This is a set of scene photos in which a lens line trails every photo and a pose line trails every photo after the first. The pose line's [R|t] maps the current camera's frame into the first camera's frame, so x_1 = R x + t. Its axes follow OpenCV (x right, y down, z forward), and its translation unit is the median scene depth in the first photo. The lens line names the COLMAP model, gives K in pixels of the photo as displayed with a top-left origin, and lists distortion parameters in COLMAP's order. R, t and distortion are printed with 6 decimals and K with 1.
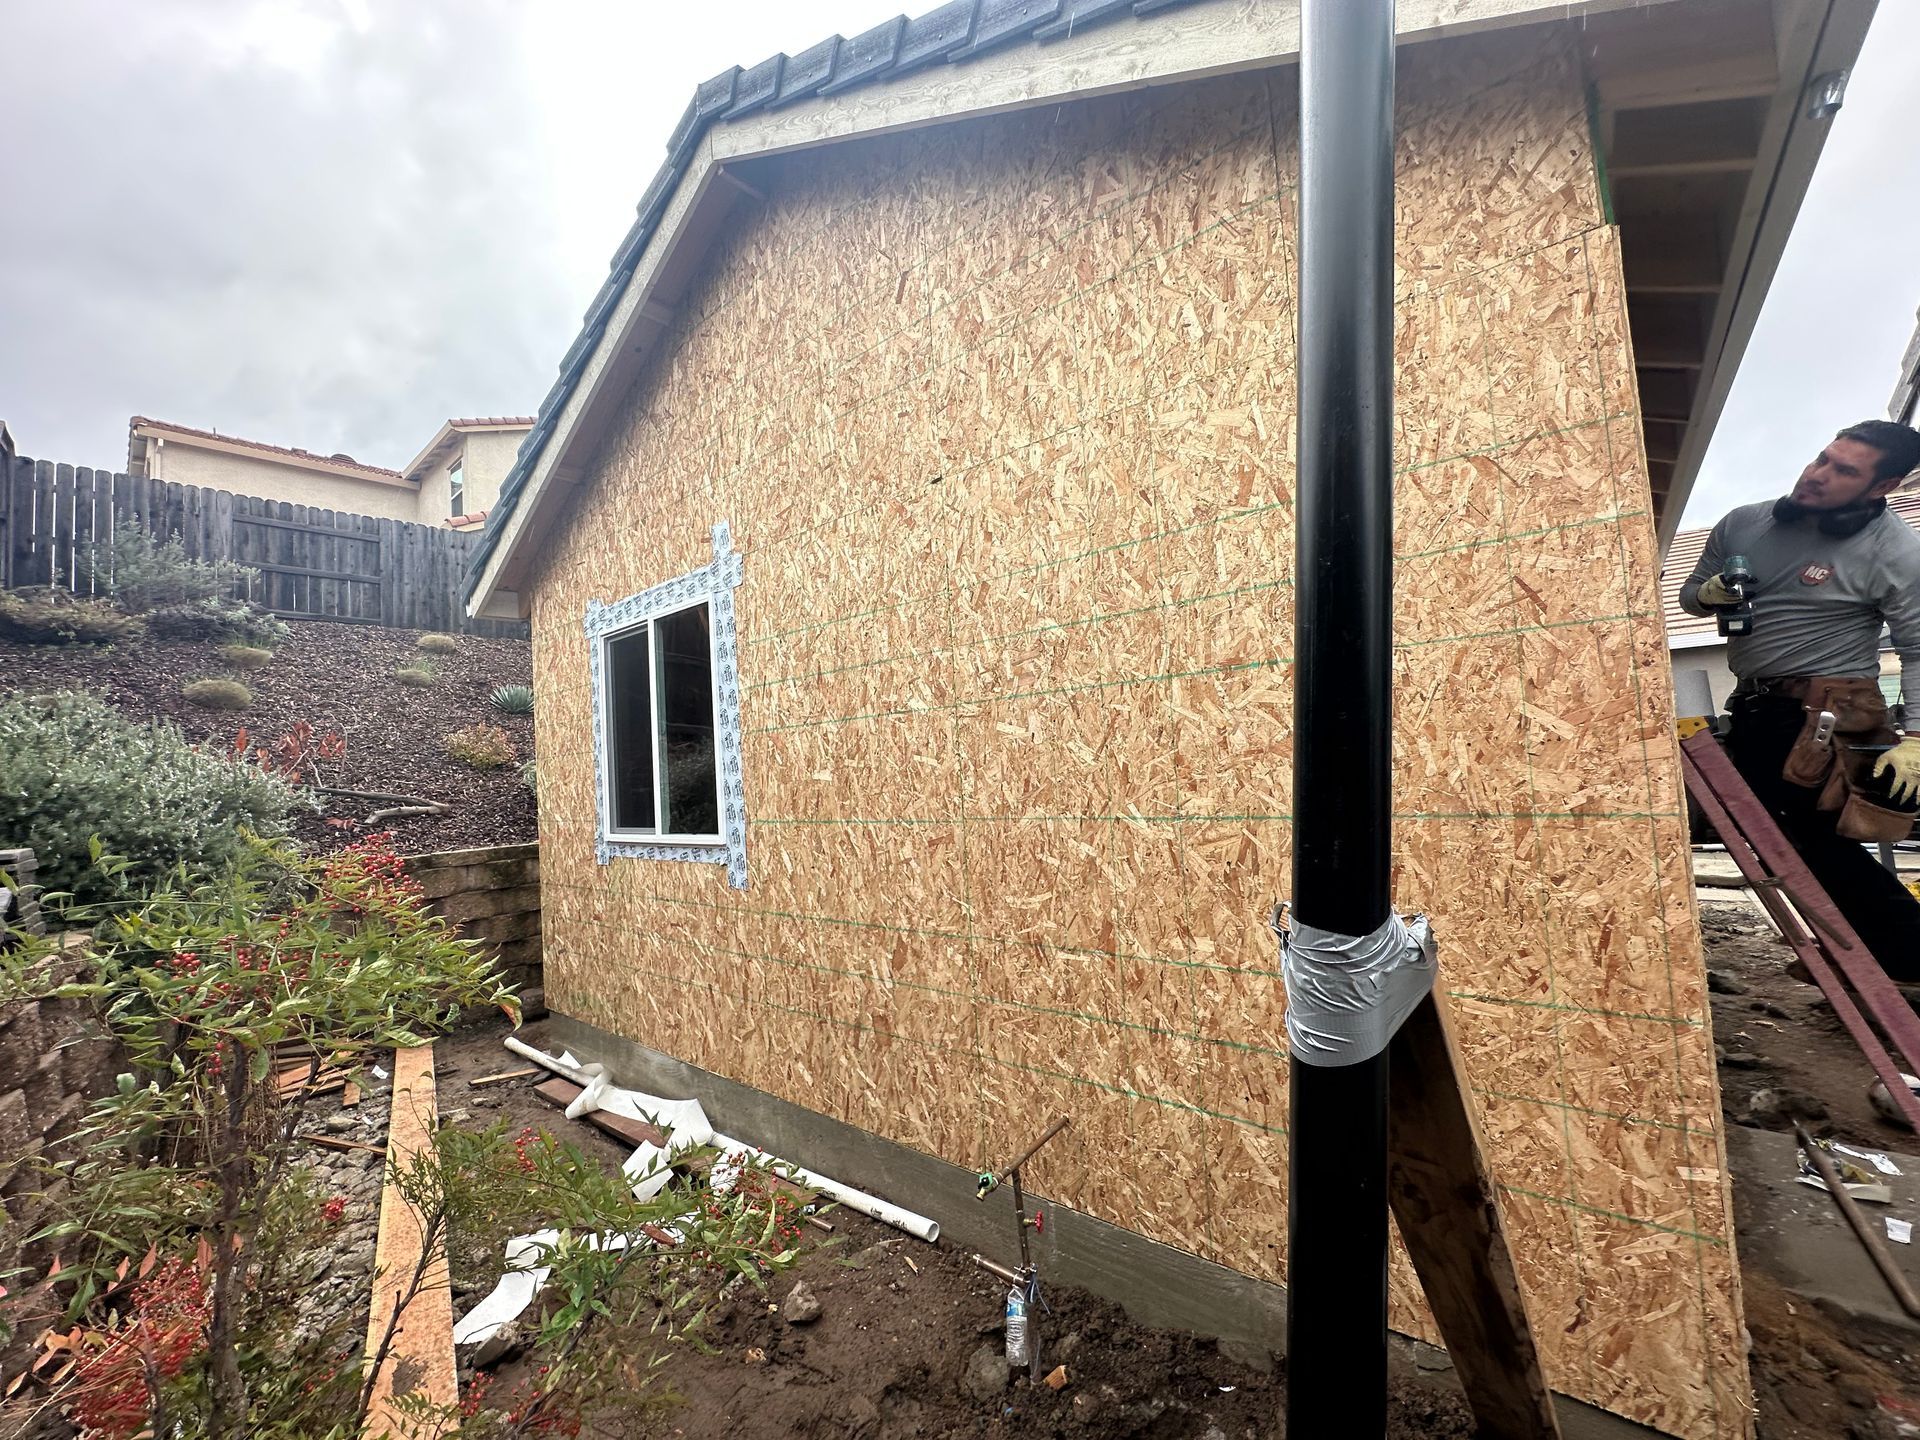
lens RADIAL K [[767.5, 0, 968.0], [0, 767.5, 719.5], [0, 0, 1]] dist [-0.011977, 0.001659]
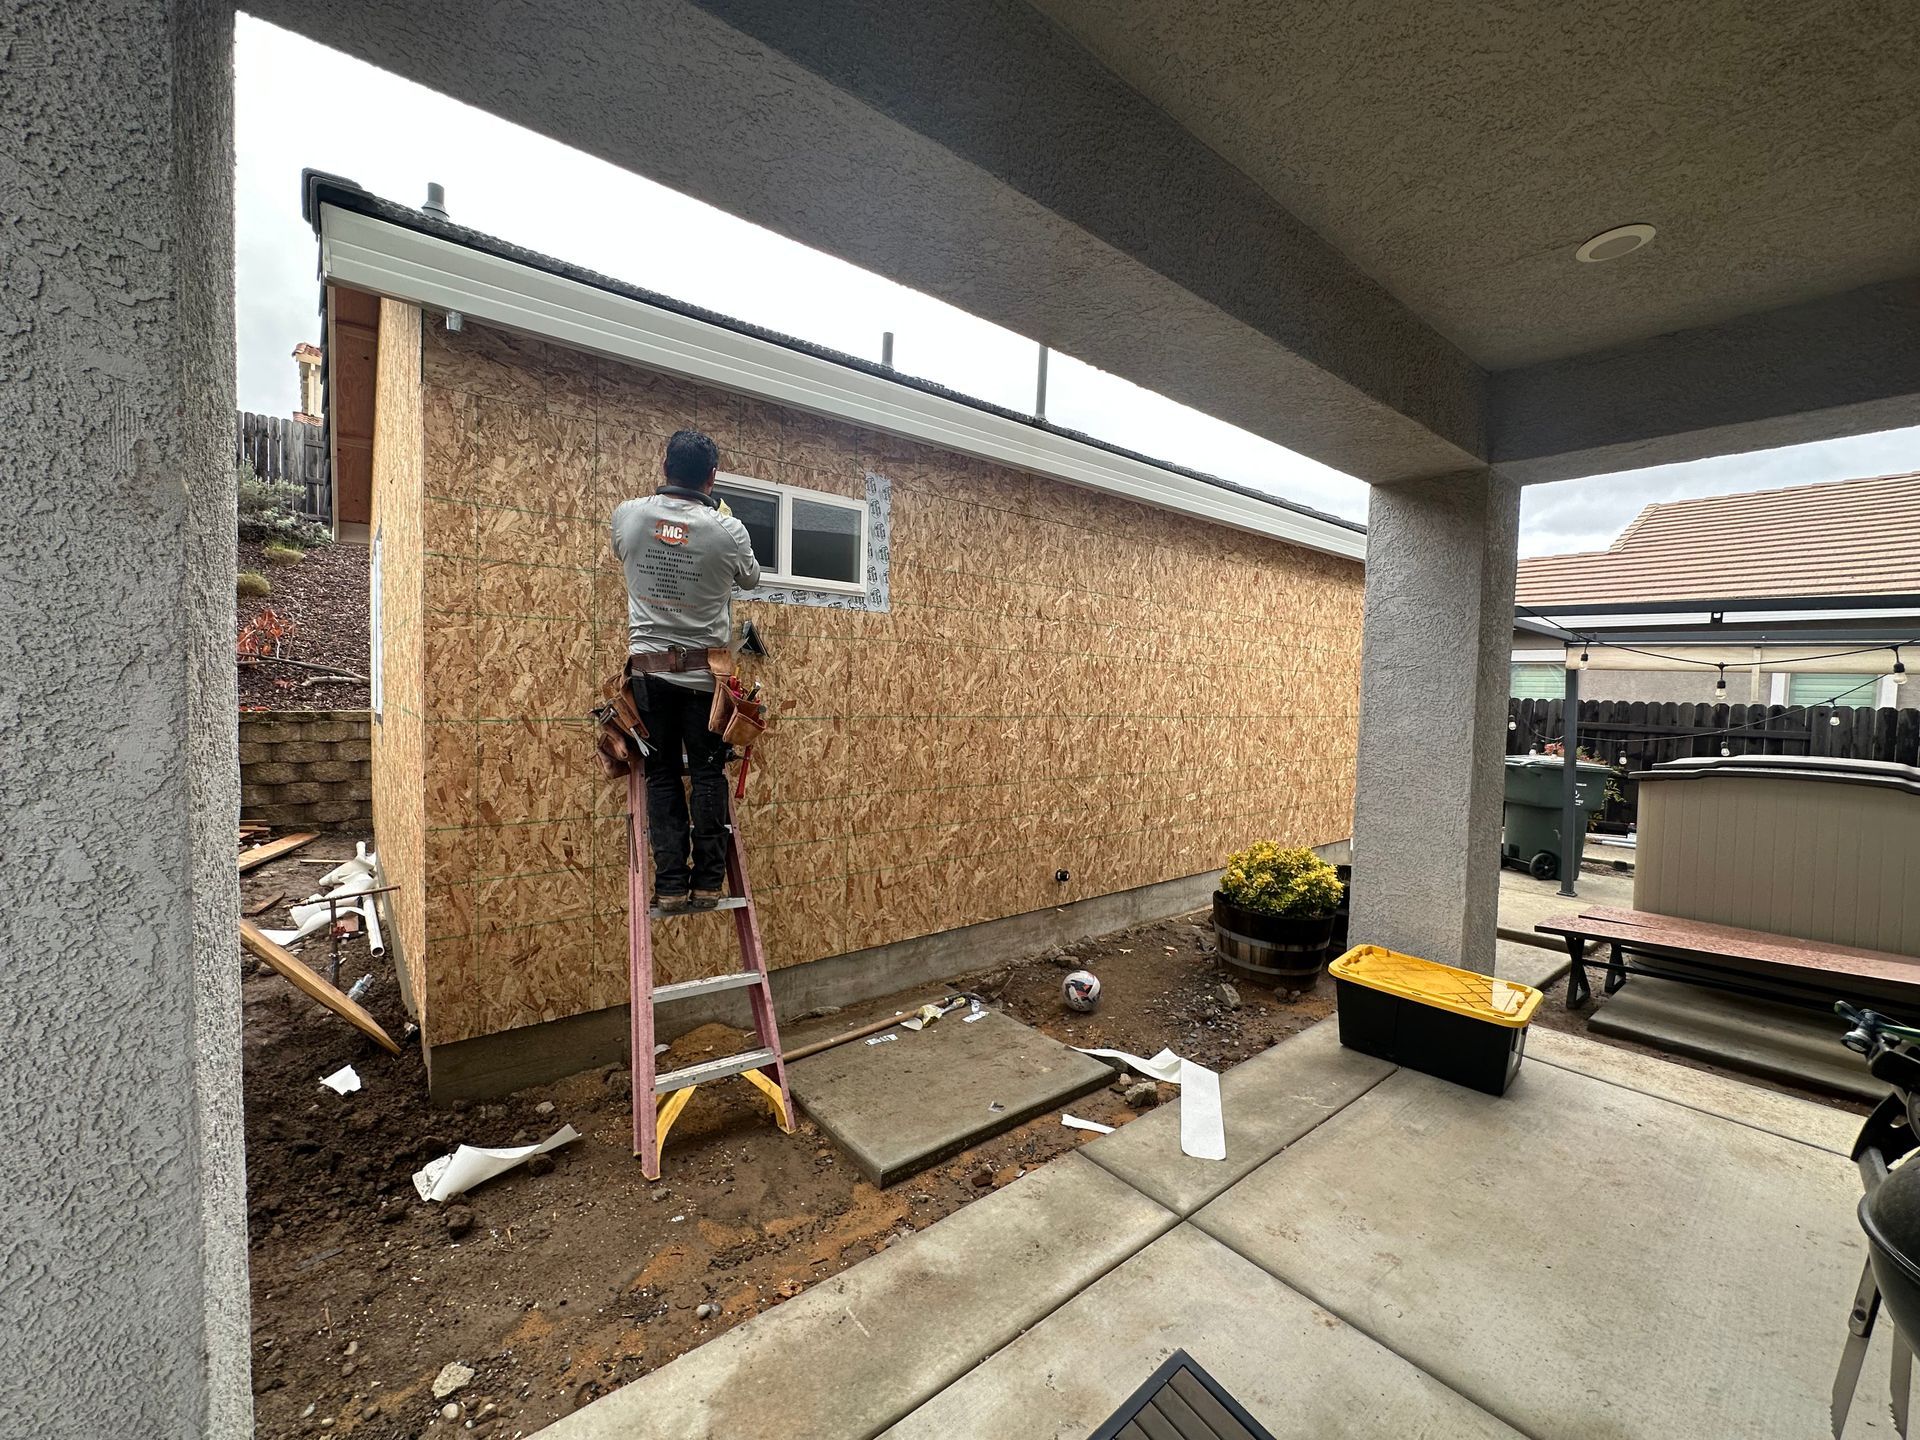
lens RADIAL K [[767.5, 0, 963.5], [0, 767.5, 724.8], [0, 0, 1]] dist [-0.011977, 0.001659]
pose [[0.977766, 0.097629, -0.185584, 1.474483], [-0.077821, 0.990747, 0.111193, -0.092139], [0.194722, -0.094278, 0.976317, -0.288227]]
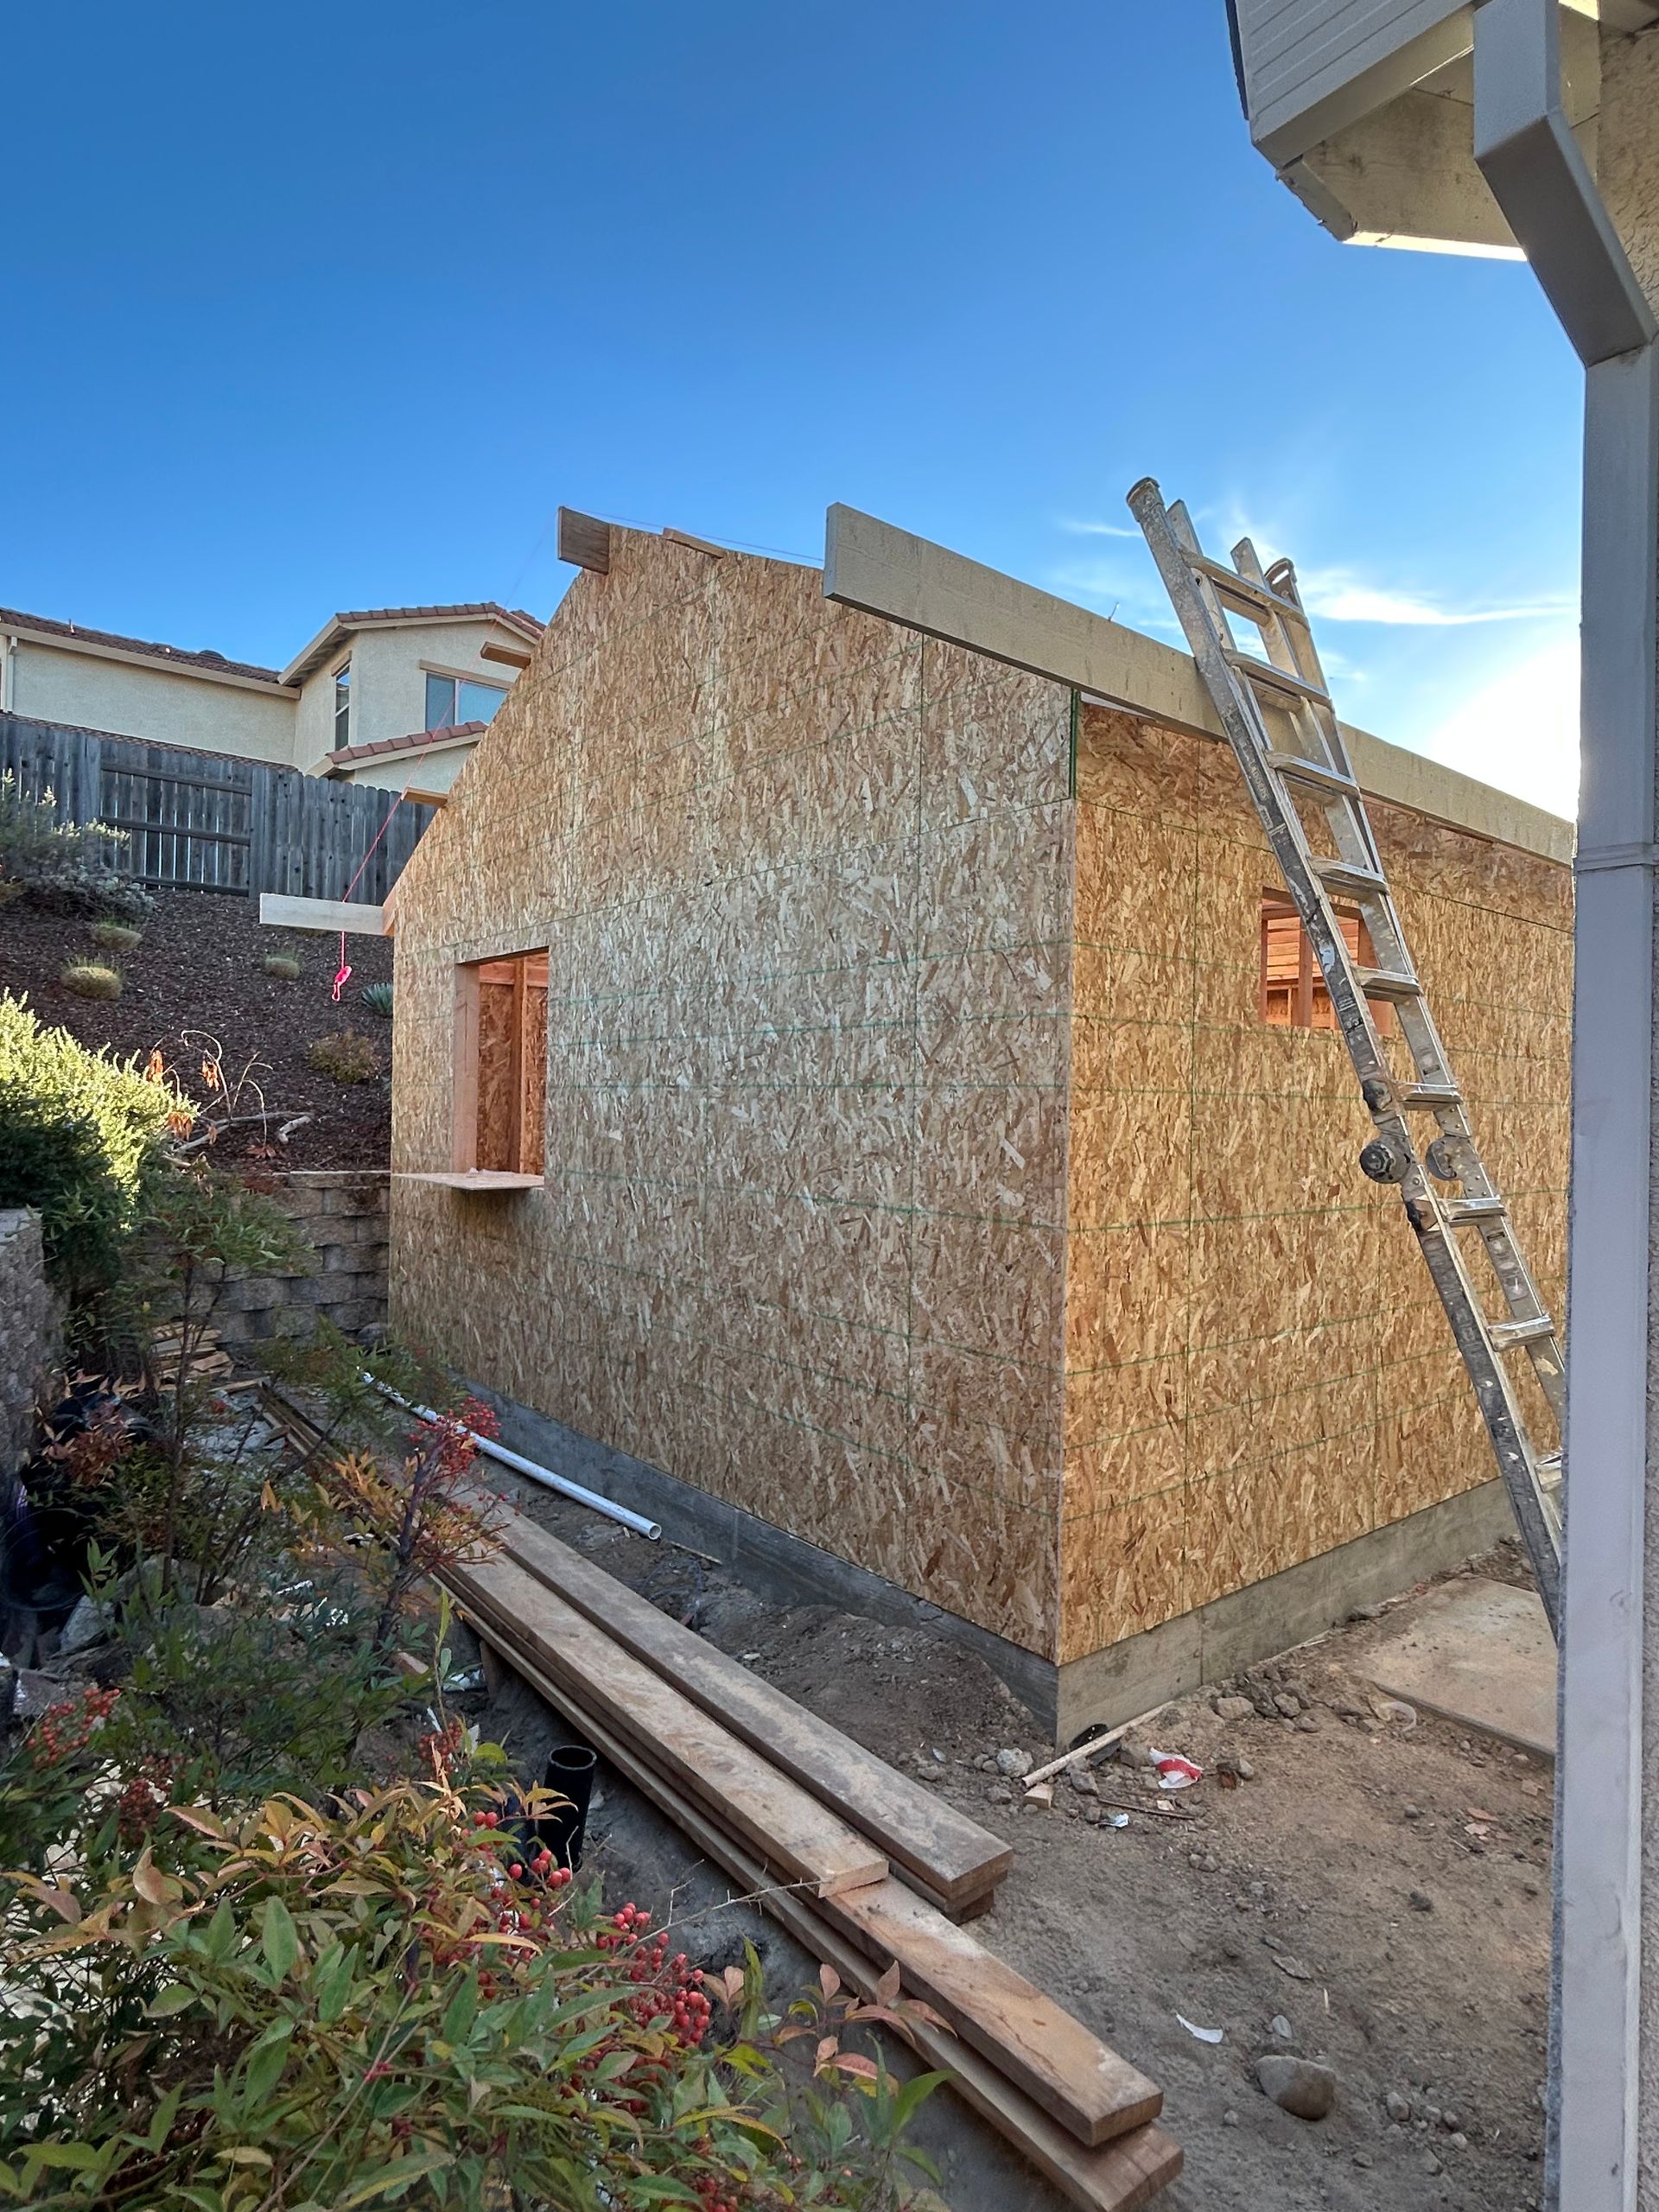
lens RADIAL K [[1188.1, 0, 826.3], [0, 1188.1, 1106.0], [0, 0, 1]] dist [0.004669, -0.002618]
pose [[0.977818, 0.084664, -0.191583, 0.497666], [-0.072735, 0.994998, 0.068475, -0.123534], [0.196422, -0.053022, 0.979085, -0.694970]]
